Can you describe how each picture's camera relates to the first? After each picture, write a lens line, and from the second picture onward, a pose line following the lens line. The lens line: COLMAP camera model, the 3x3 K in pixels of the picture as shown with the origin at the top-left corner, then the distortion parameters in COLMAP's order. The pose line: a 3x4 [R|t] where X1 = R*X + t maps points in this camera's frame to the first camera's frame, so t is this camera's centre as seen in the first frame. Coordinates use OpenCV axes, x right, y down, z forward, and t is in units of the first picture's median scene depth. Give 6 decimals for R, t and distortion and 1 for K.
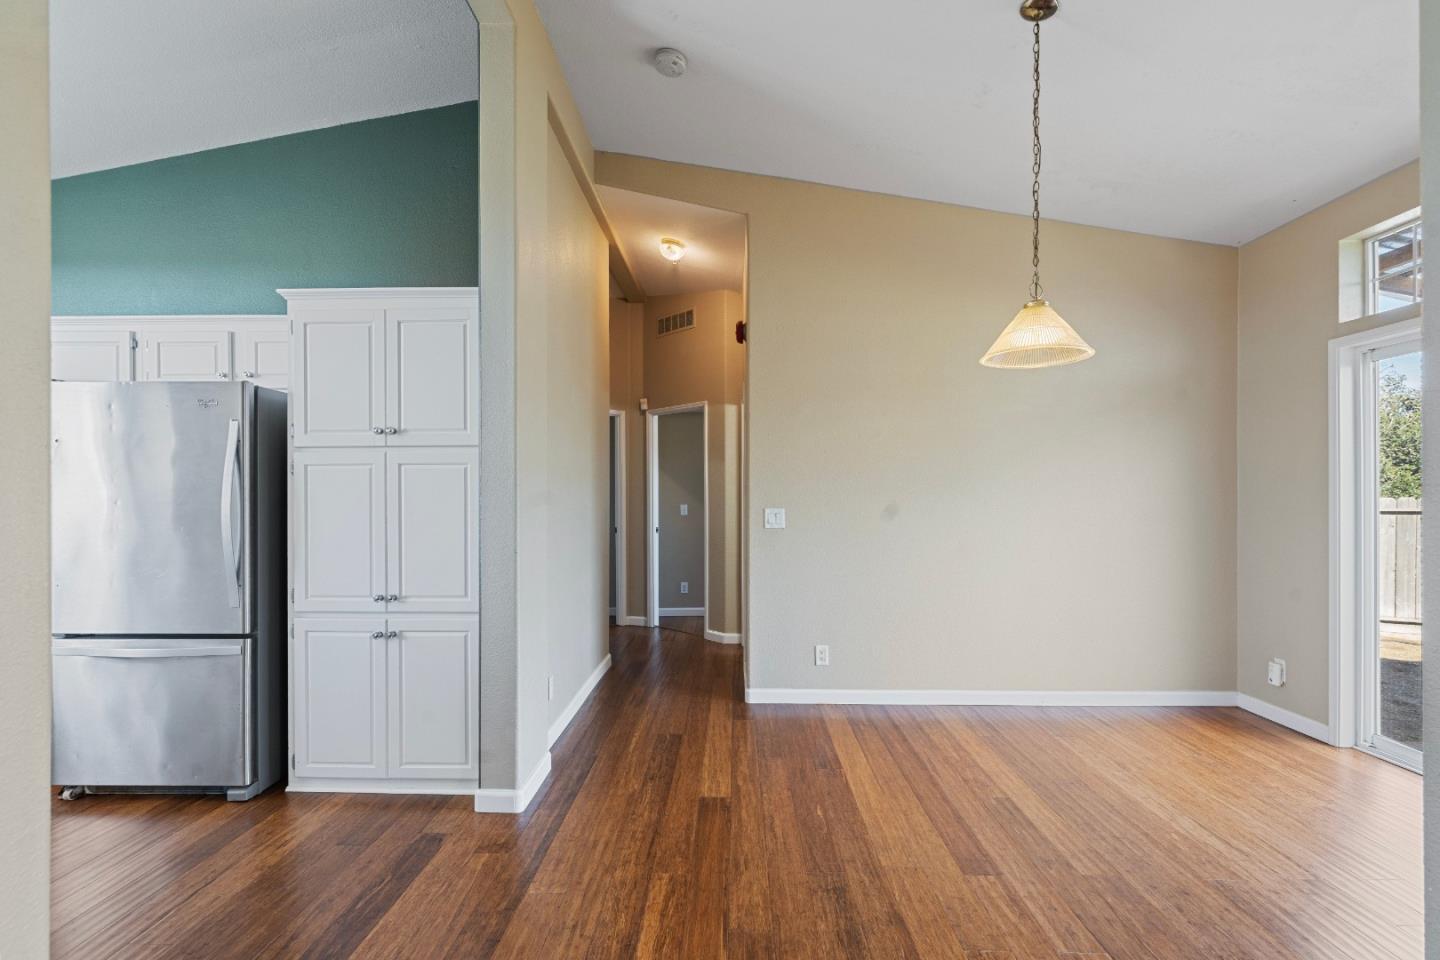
lens RADIAL K [[659.0, 0, 720.7], [0, 659.0, 487.4], [0, 0, 1]] dist [-0.000198, 0.000366]
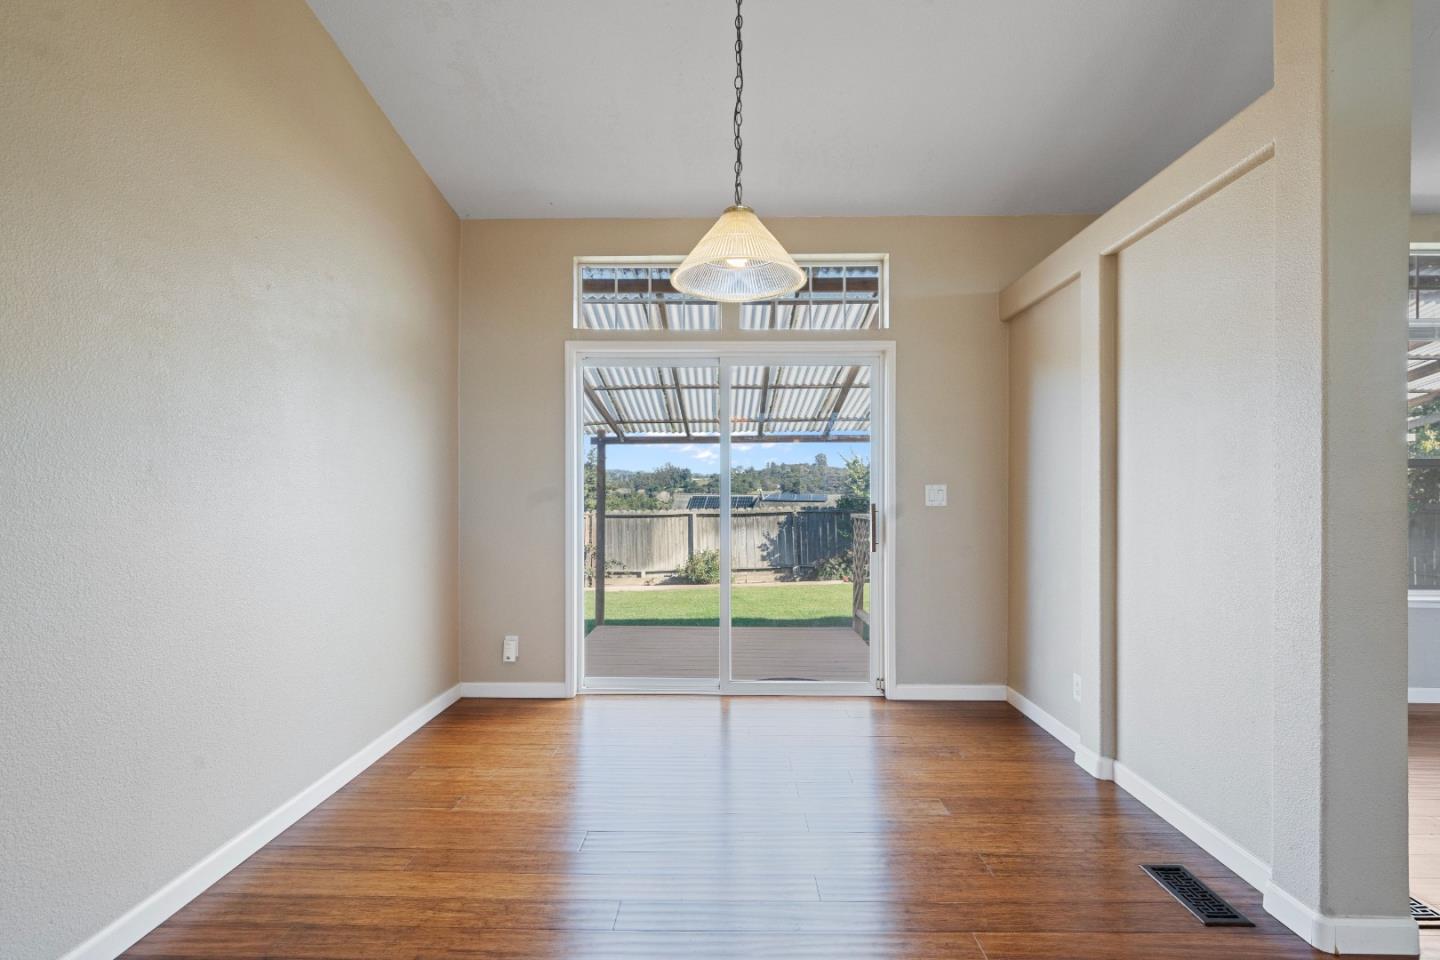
lens RADIAL K [[659.0, 0, 720.7], [0, 659.0, 487.4], [0, 0, 1]] dist [-0.000198, 0.000366]
pose [[0.006164, 0.010175, 0.999929, -0.202324], [-0.015813, 0.999824, -0.010076, 0.035451], [-0.999856, -0.015749, 0.006324, 0.718638]]
